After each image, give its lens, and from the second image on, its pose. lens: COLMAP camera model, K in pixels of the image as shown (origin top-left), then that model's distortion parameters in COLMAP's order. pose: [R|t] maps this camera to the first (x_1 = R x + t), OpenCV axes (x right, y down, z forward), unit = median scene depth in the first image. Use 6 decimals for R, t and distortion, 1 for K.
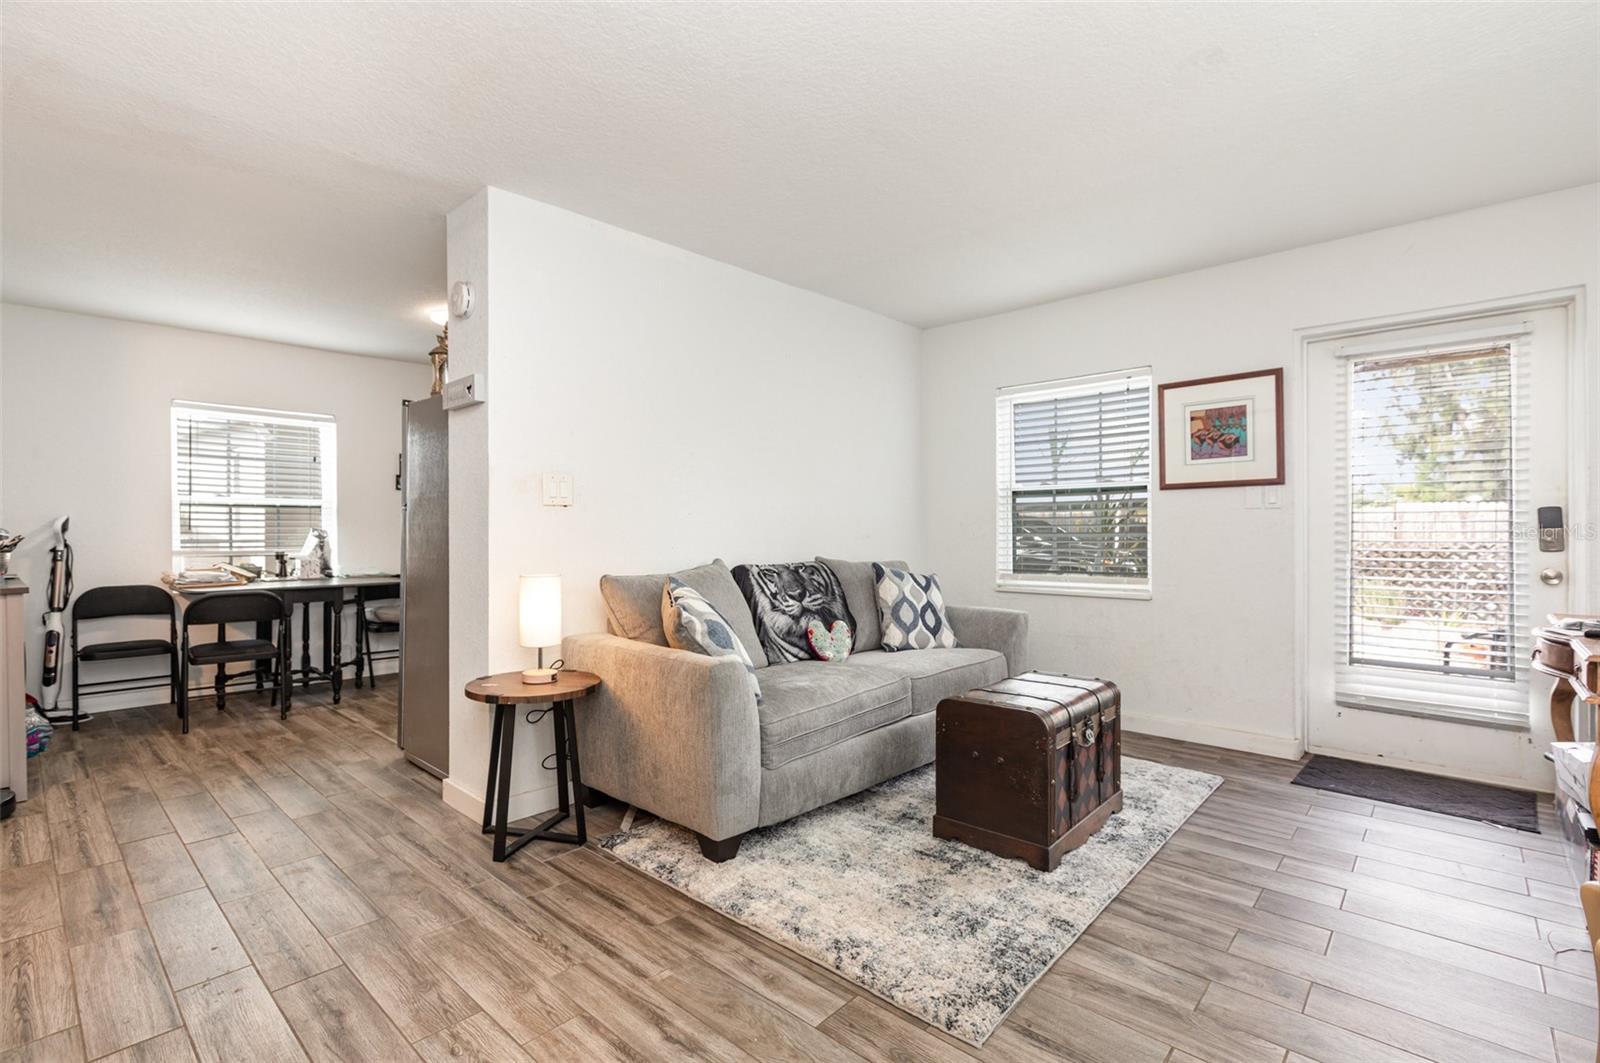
lens RADIAL K [[740.0, 0, 804.0], [0, 740.0, 529.2], [0, 0, 1]] dist [-0.003924, -0.000245]
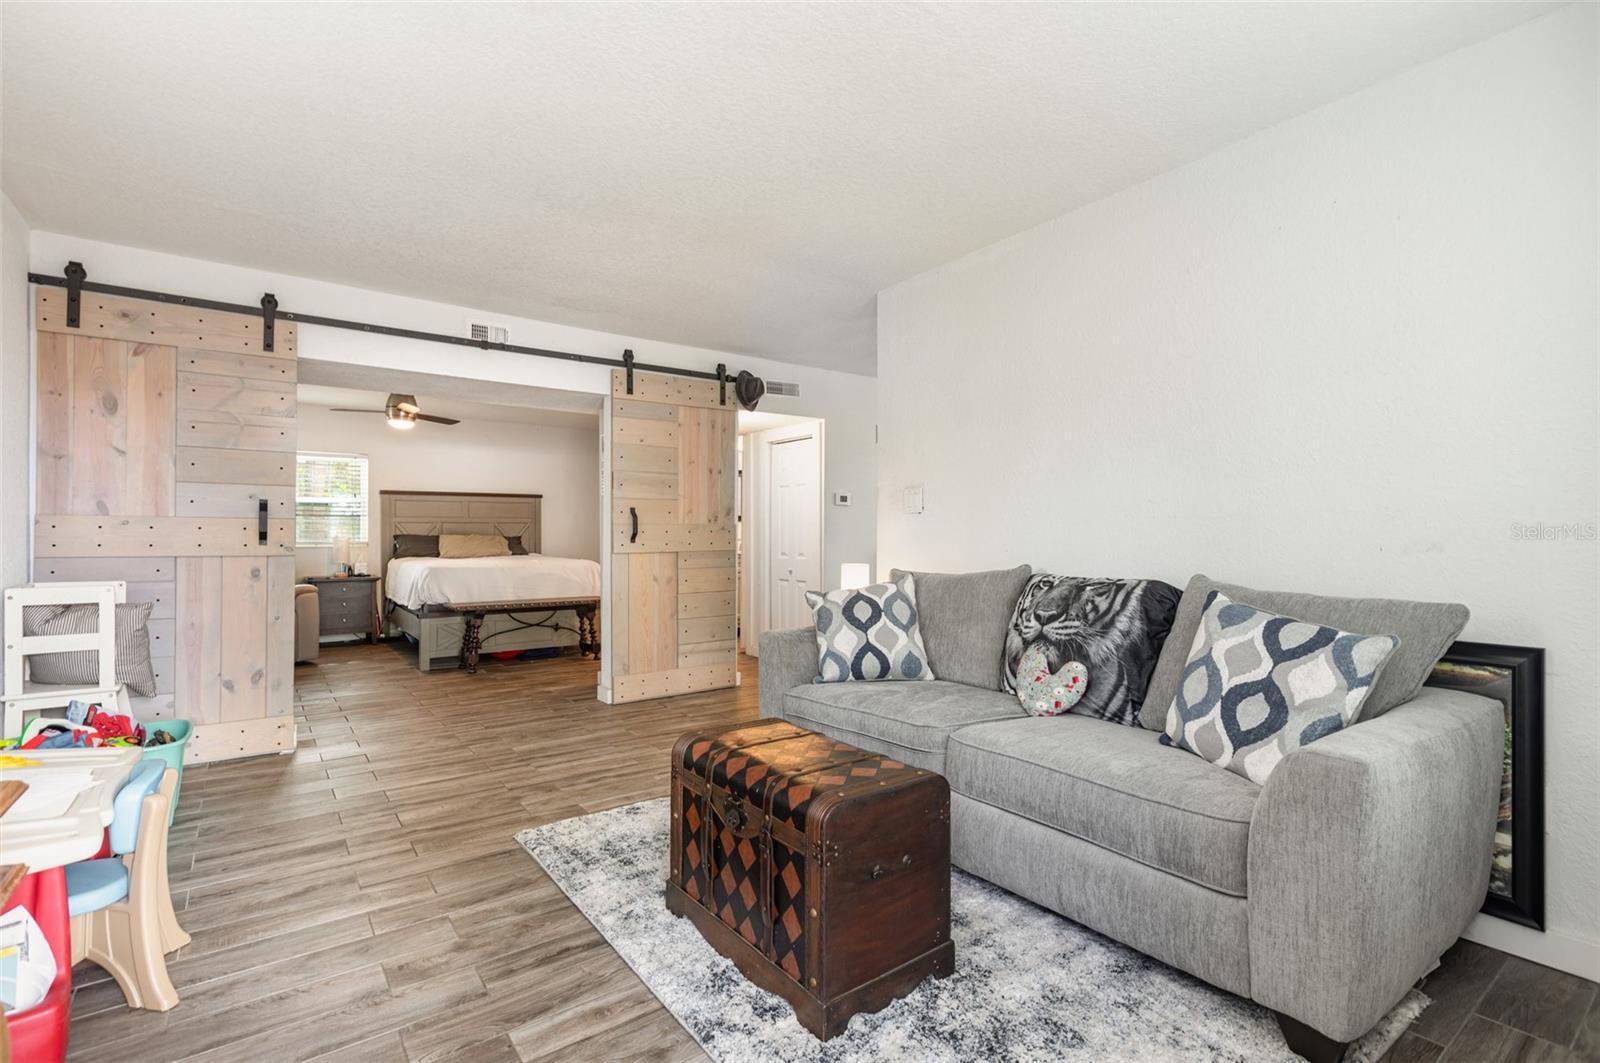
lens RADIAL K [[740.0, 0, 790.0], [0, 740.0, 539.5], [0, 0, 1]] dist [-0.003924, -0.000245]
pose [[-0.215032, 0.007245, -0.976580, 1.095008], [0.001183, 0.999974, 0.007158, 0.004281], [0.976606, 0.000384, -0.215034, 1.238793]]
